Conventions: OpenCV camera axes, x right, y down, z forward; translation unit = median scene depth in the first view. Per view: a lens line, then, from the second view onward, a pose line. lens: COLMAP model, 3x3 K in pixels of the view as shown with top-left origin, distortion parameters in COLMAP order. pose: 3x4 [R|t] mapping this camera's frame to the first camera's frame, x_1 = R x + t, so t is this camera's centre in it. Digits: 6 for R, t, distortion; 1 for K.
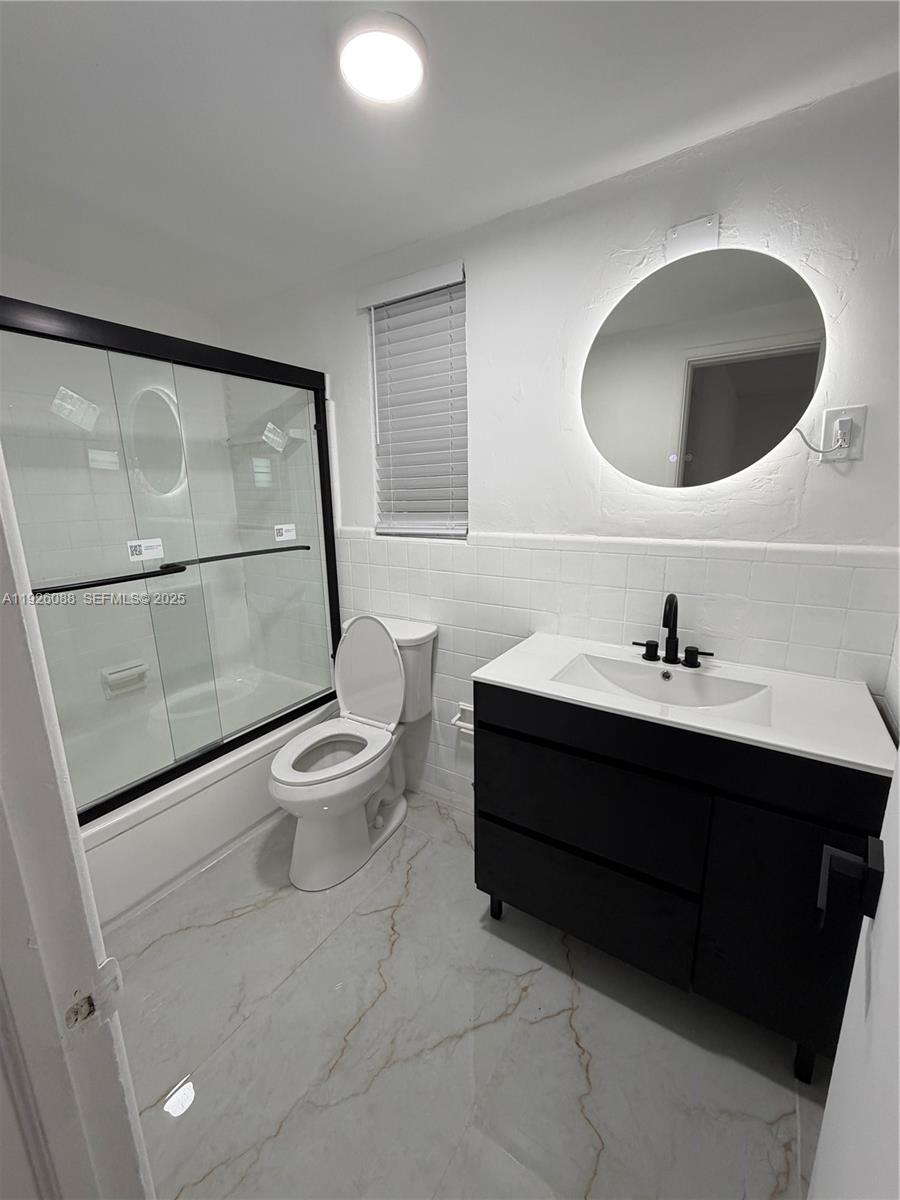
lens RADIAL K [[480.2, 0, 449.2], [0, 480.2, 596.7], [0, 0, 1]] dist [0.000024, 0.000063]
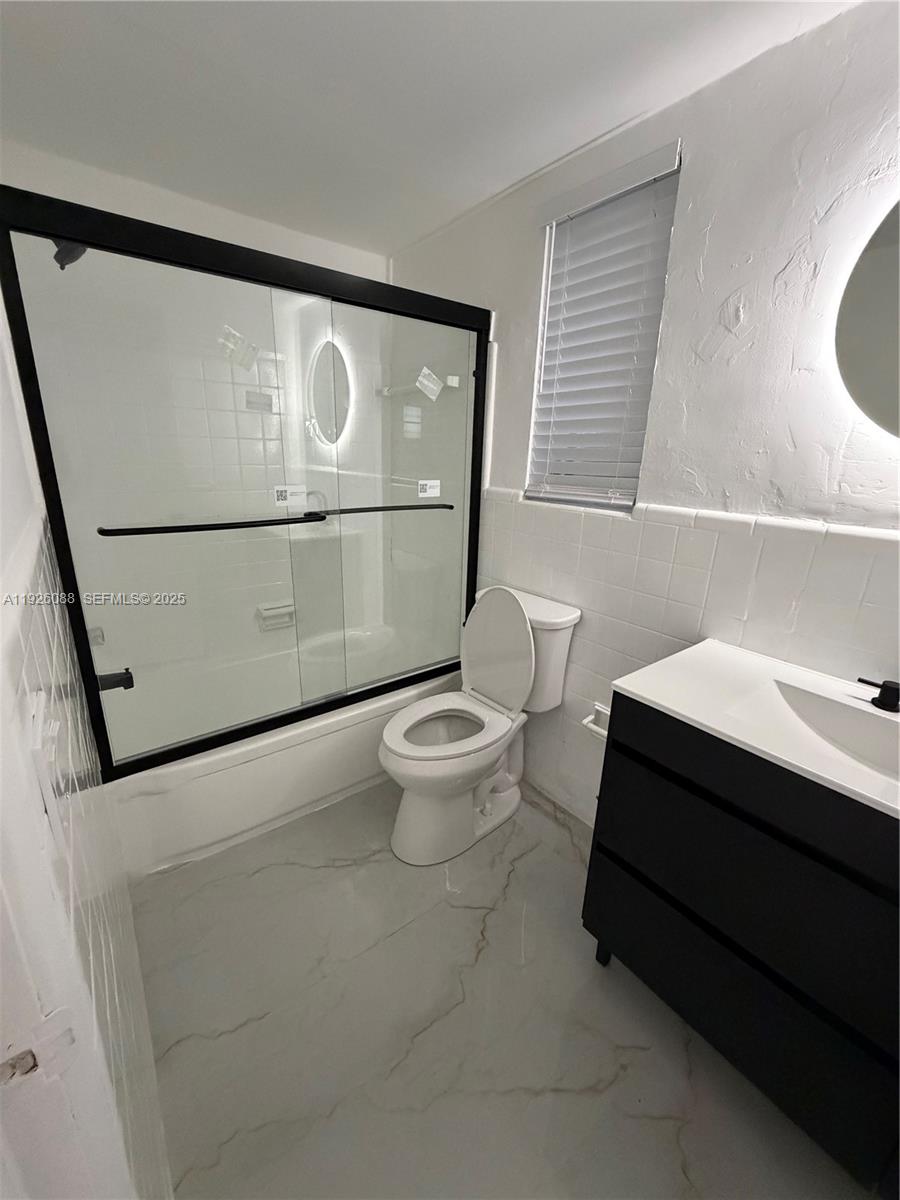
lens RADIAL K [[480.2, 0, 449.2], [0, 480.2, 596.7], [0, 0, 1]] dist [0.000024, 0.000063]
pose [[0.943373, 0.137107, -0.302073, 0.010020], [-0.115395, 0.989354, 0.088675, -0.015024], [0.311015, -0.048796, 0.949151, 0.131391]]
